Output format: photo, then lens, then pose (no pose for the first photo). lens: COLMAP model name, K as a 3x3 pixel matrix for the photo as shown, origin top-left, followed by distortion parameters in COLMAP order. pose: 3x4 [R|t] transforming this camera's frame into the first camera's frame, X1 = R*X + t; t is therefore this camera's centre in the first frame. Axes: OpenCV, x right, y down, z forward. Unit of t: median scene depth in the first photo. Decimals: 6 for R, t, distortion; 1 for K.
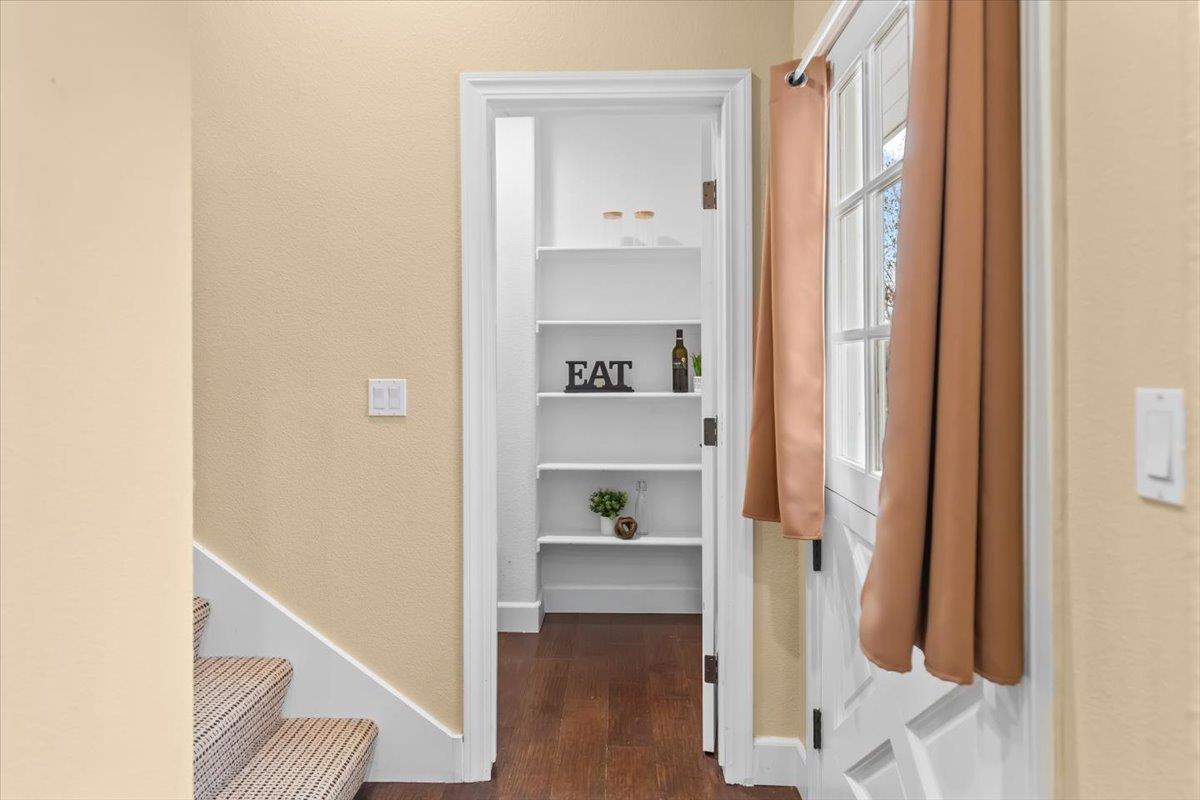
lens RADIAL K [[616.7, 0, 596.3], [0, 616.7, 399.6], [0, 0, 1]] dist [0.003653, -0.000187]
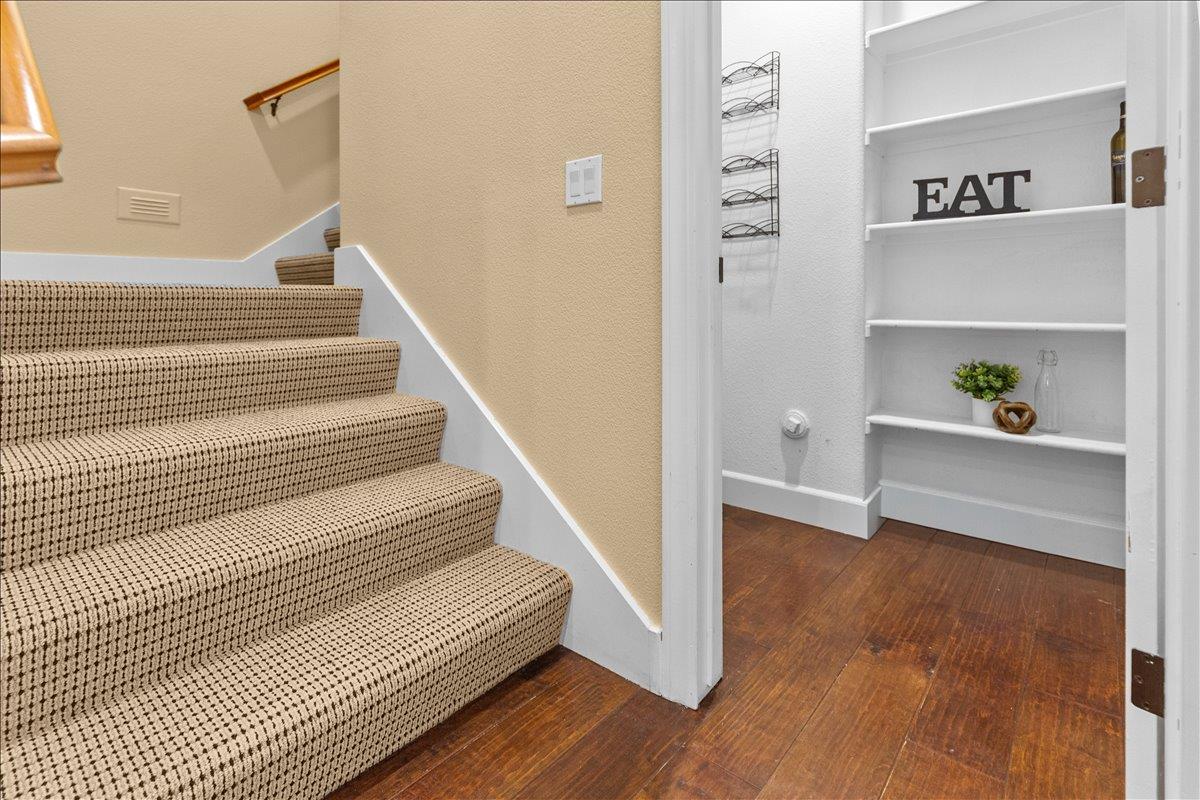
lens RADIAL K [[548.9, 0, 616.9], [0, 548.9, 320.8], [0, 0, 1]] dist [0.004458, -0.000339]
pose [[0.780723, 0.004535, -0.624861, 0.084354], [-0.001287, 0.999983, 0.005649, 0.100925], [0.624876, -0.003606, 0.780716, 0.266906]]
